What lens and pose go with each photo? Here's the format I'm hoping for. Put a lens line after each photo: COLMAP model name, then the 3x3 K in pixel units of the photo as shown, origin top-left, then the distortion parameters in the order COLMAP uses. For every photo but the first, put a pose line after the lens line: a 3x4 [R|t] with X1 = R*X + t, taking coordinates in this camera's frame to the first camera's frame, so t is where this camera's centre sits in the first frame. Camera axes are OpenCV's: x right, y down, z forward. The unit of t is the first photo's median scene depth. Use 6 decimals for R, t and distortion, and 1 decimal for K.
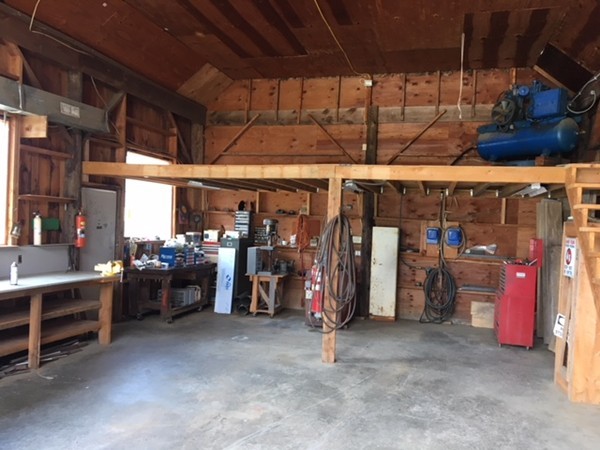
lens RADIAL K [[503.2, 0, 298.3], [0, 503.2, 223.7], [0, 0, 1]] dist [0.070817, -0.083561]
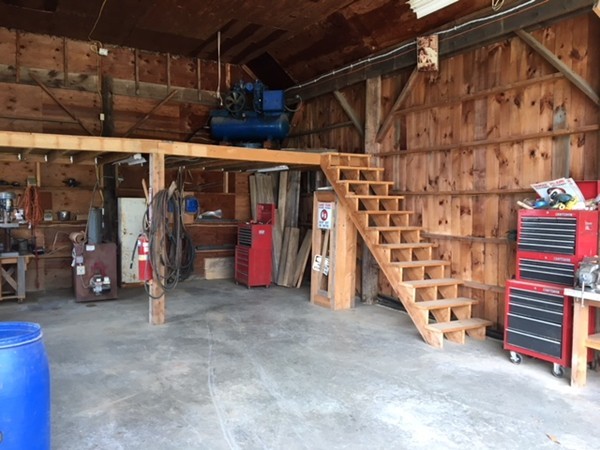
lens RADIAL K [[503.2, 0, 300.0], [0, 503.2, 226.3], [0, 0, 1]] dist [0.070817, -0.083561]
pose [[0.697797, -0.067093, 0.713147, -0.416019], [0.017093, 0.996880, 0.077061, -0.011998], [-0.716092, -0.041583, 0.696766, 0.027857]]
